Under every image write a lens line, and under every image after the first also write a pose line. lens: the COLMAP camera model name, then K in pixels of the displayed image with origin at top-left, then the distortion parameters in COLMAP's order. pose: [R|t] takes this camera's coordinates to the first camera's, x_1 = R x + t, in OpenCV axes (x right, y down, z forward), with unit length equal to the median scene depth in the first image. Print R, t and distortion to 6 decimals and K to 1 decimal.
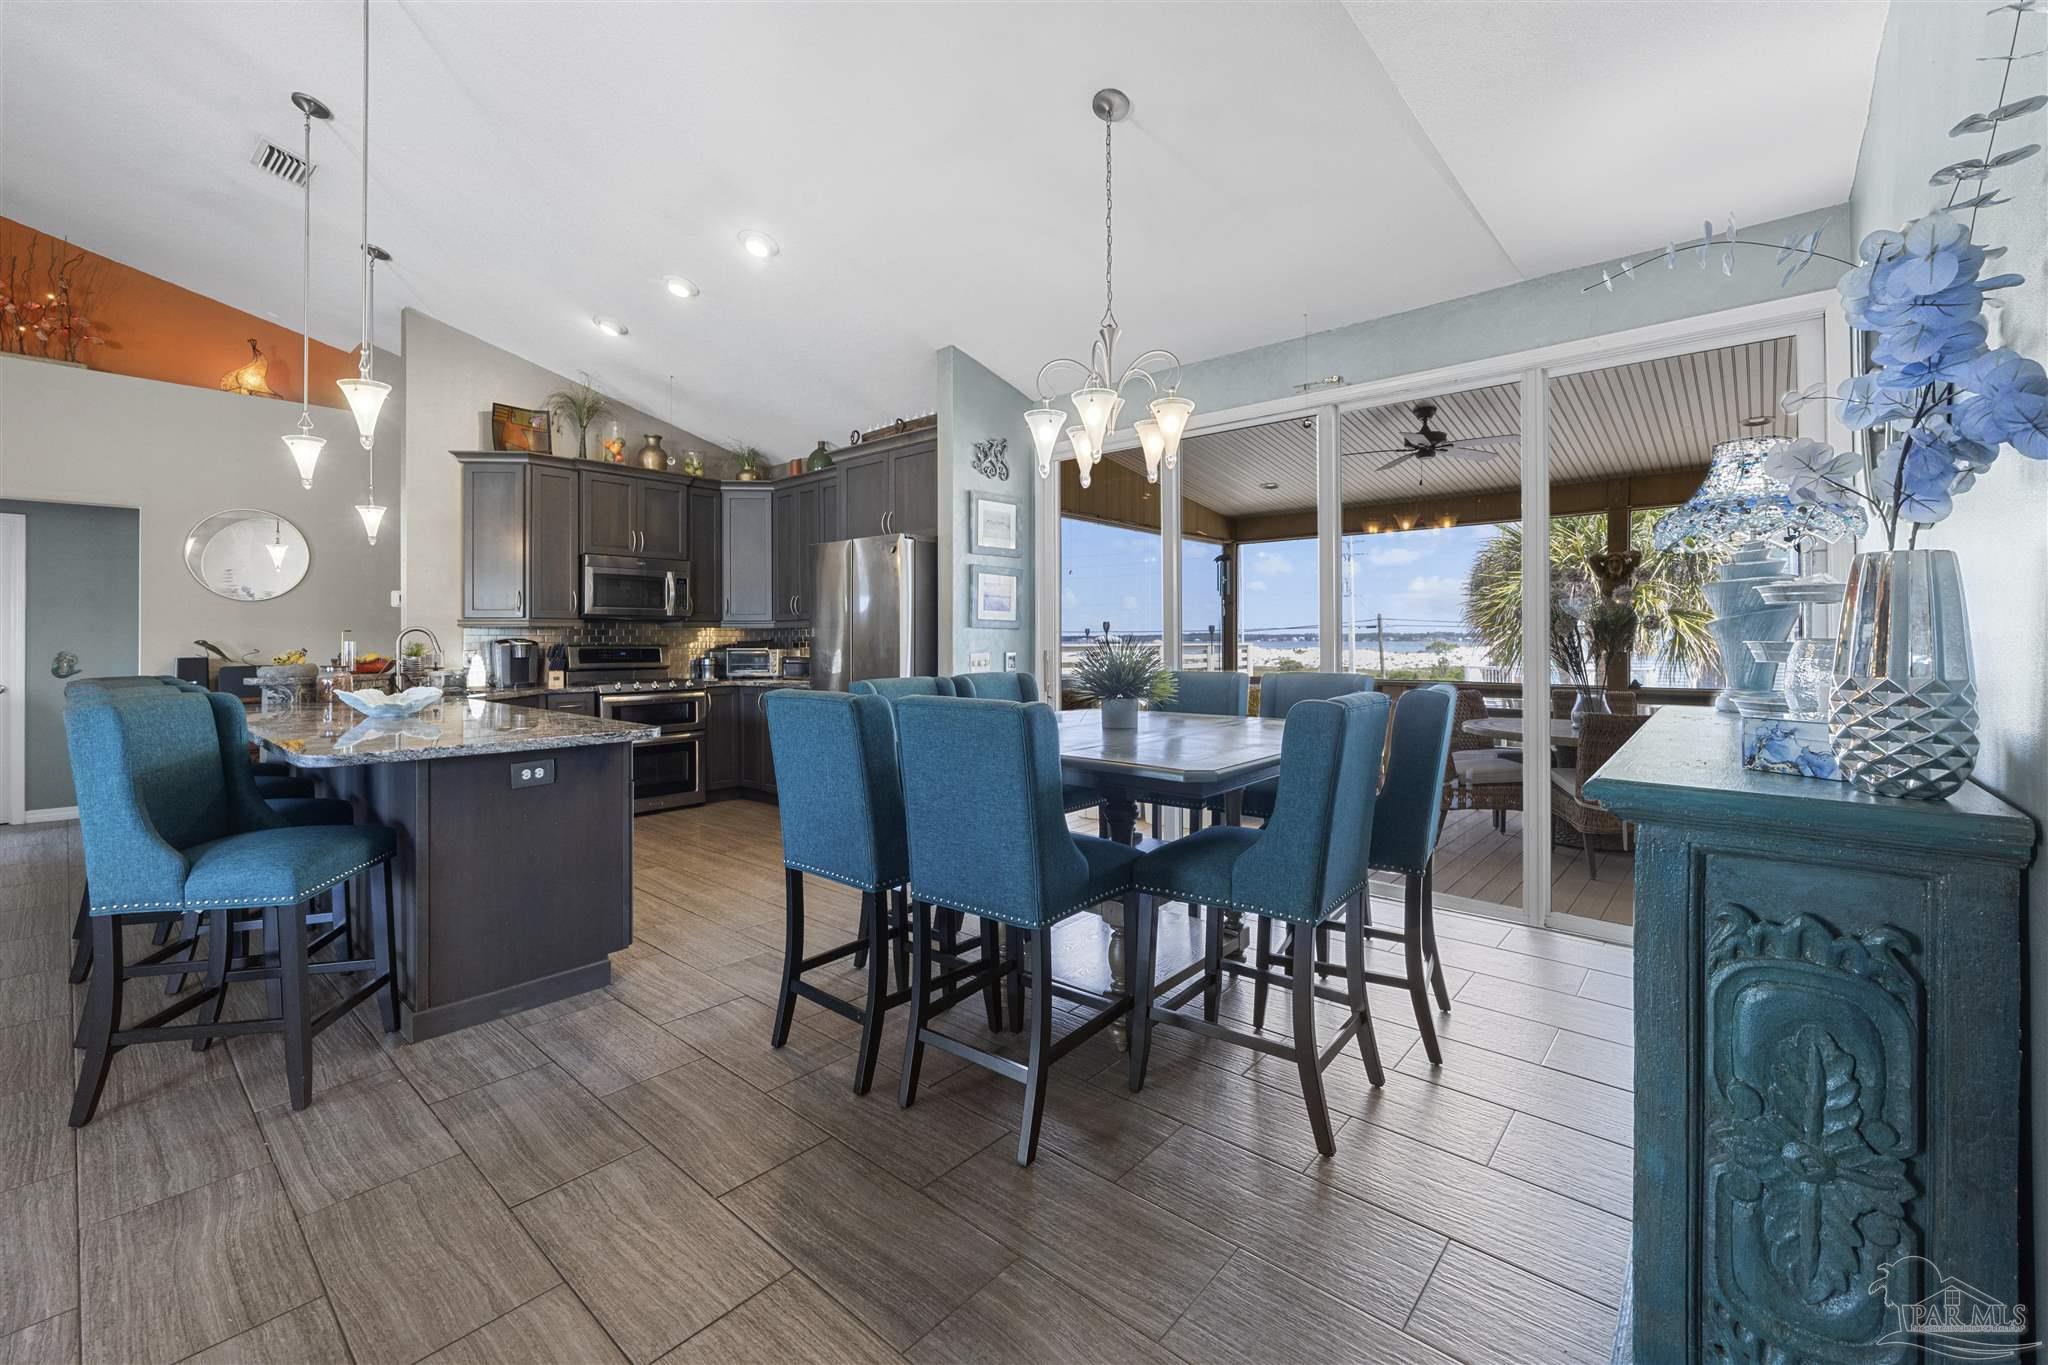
lens RADIAL K [[825.3, 0, 1022.9], [0, 825.3, 638.3], [0, 0, 1]] dist [-0.002618, -0.000331]
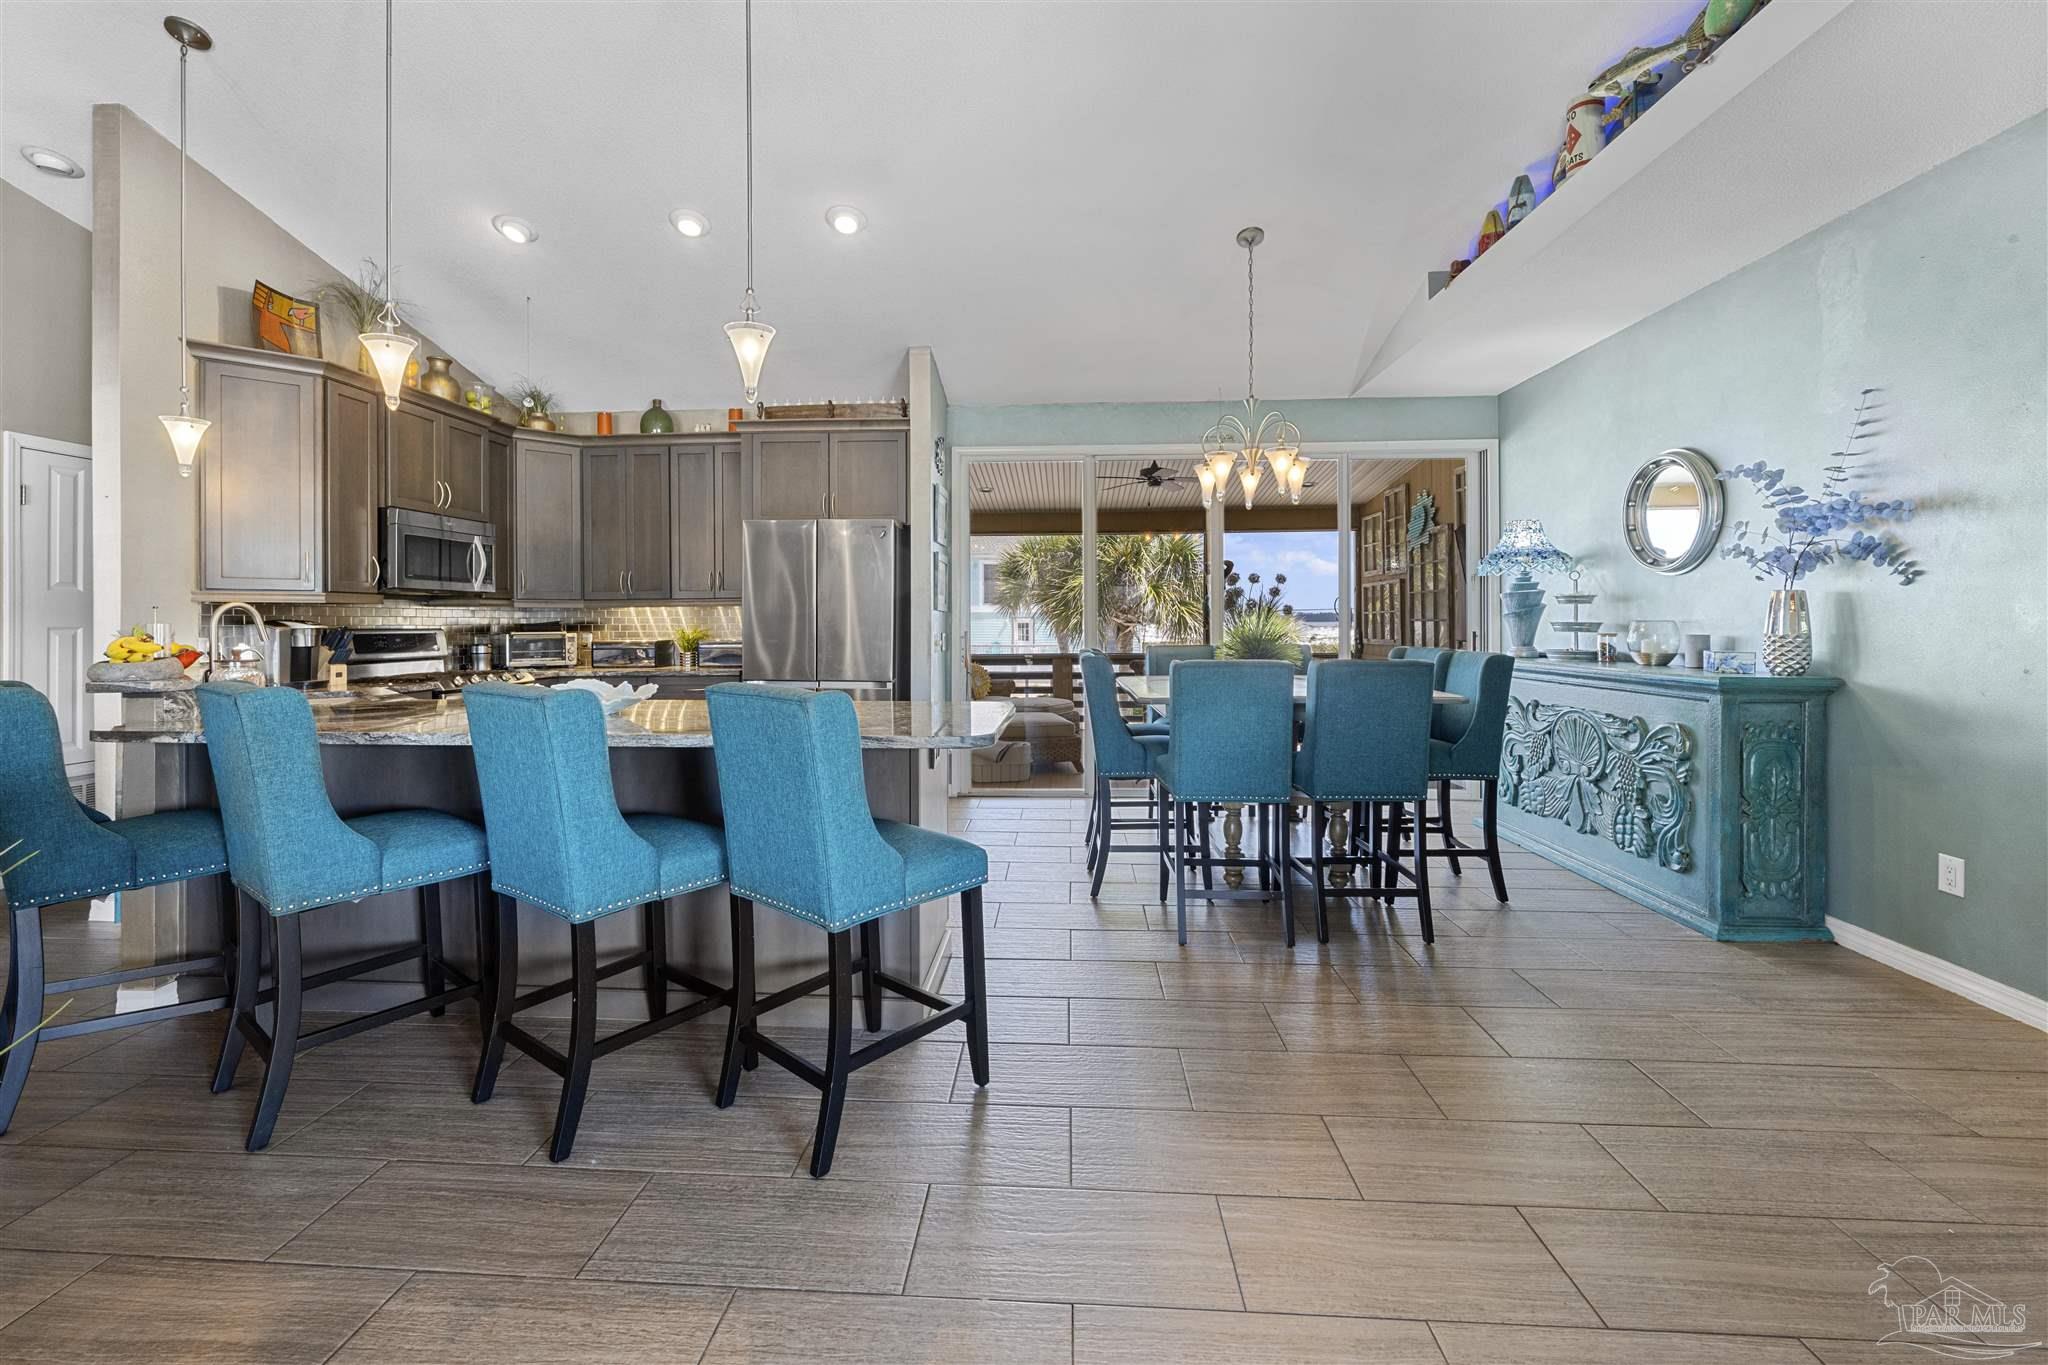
lens RADIAL K [[825.3, 0, 1012.6], [0, 825.3, 627.3], [0, 0, 1]] dist [-0.002618, -0.000331]
pose [[0.799774, -0.004427, 0.600285, -0.514258], [-0.000747, 0.999965, 0.008370, 0.000289], [-0.600301, -0.007142, 0.799742, 0.060756]]
